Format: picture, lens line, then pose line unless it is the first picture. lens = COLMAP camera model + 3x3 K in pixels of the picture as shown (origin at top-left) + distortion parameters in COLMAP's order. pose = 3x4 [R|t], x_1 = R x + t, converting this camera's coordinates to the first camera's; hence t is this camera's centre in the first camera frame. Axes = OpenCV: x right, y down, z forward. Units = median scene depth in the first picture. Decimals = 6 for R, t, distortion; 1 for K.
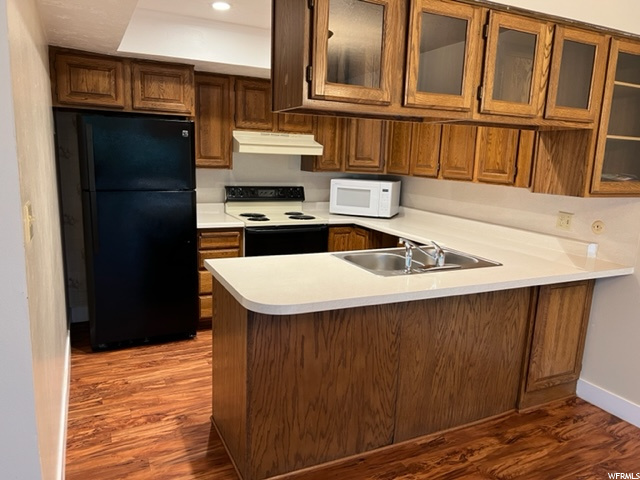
lens RADIAL K [[475.0, 0, 311.0], [0, 475.0, 242.5], [0, 0, 1]] dist [0.057495, -0.083181]
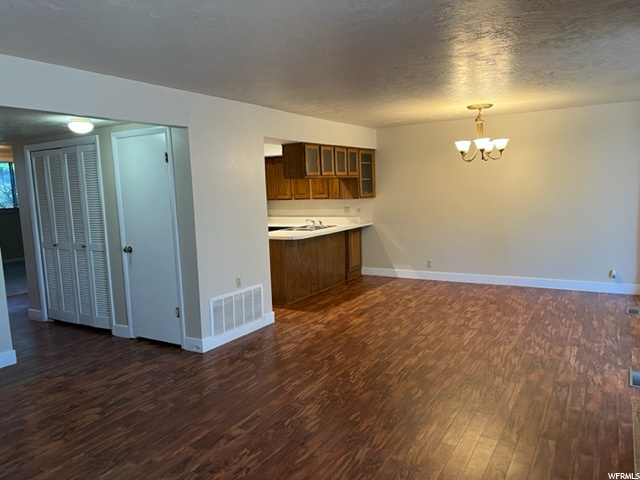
lens RADIAL K [[475.0, 0, 311.0], [0, 475.0, 242.5], [0, 0, 1]] dist [0.057495, -0.083181]
pose [[0.841392, -0.131291, 0.524235, -1.166852], [0.167647, 0.985596, -0.022236, 0.174780], [-0.513764, 0.106595, 0.851284, -1.248259]]
